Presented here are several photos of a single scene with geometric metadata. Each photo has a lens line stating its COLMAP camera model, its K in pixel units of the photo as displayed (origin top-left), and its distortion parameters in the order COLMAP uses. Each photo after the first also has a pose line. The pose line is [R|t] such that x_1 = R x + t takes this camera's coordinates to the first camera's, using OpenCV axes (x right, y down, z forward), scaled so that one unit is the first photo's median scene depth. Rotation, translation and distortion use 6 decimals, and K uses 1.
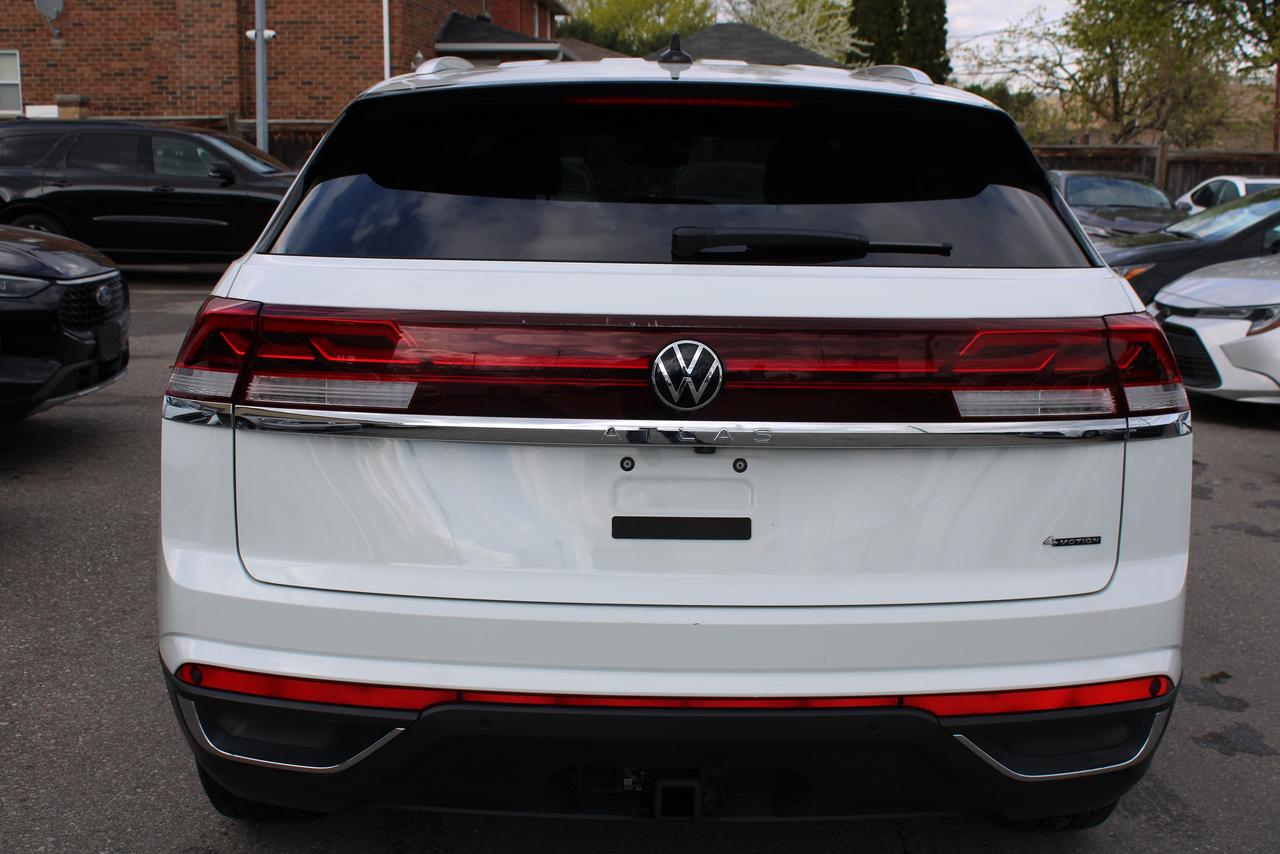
lens RADIAL K [[1535.0, 0, 640.0], [0, 1535.0, 427.0], [0, 0, 1]] dist [-0.079706, 0.025860]
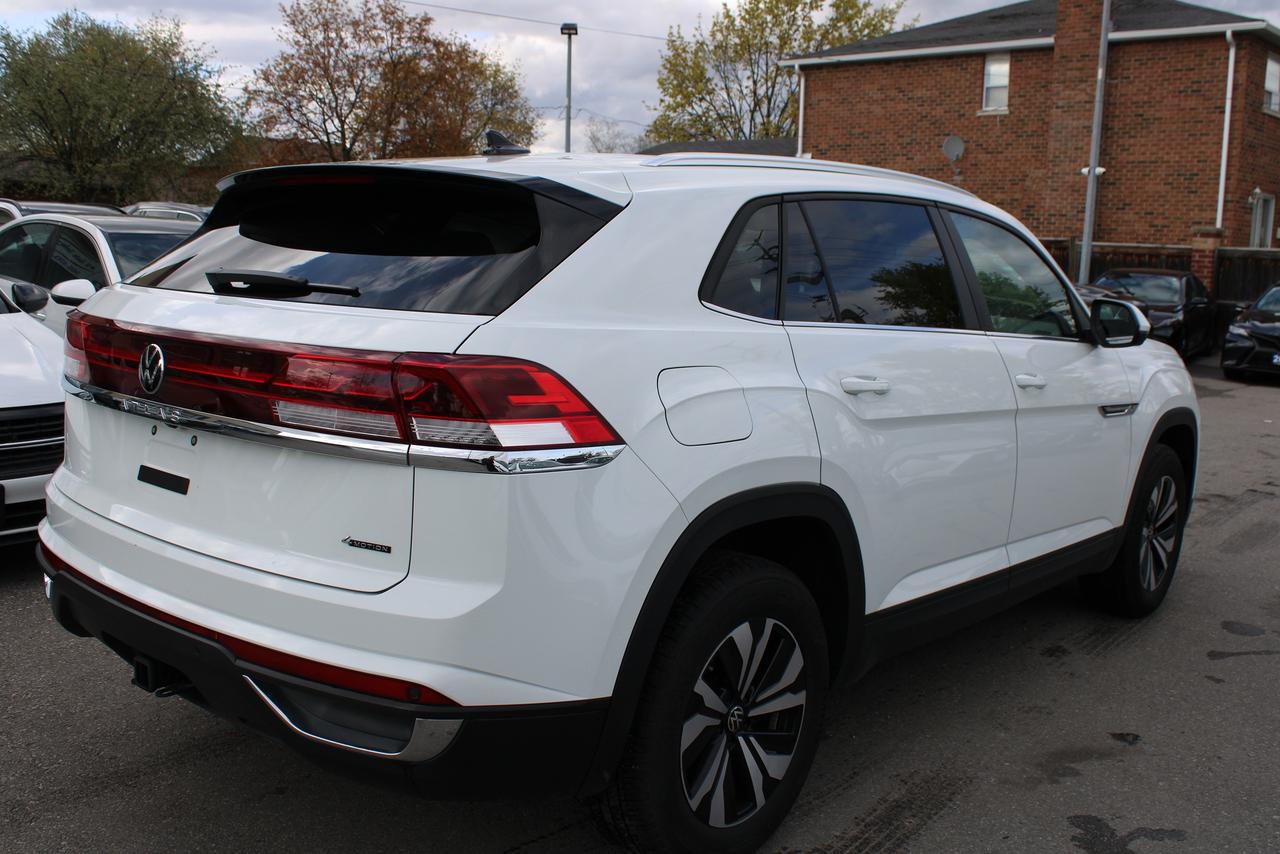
lens RADIAL K [[1257.9, 0, 640.0], [0, 1257.9, 427.0], [0, 0, 1]] dist [-0.123173, 0.035433]
pose [[0.724352, 0.111198, -0.680404, 0.157915], [-0.150333, 0.988634, 0.001528, -0.006780], [0.672841, 0.101180, 0.732836, 0.065088]]
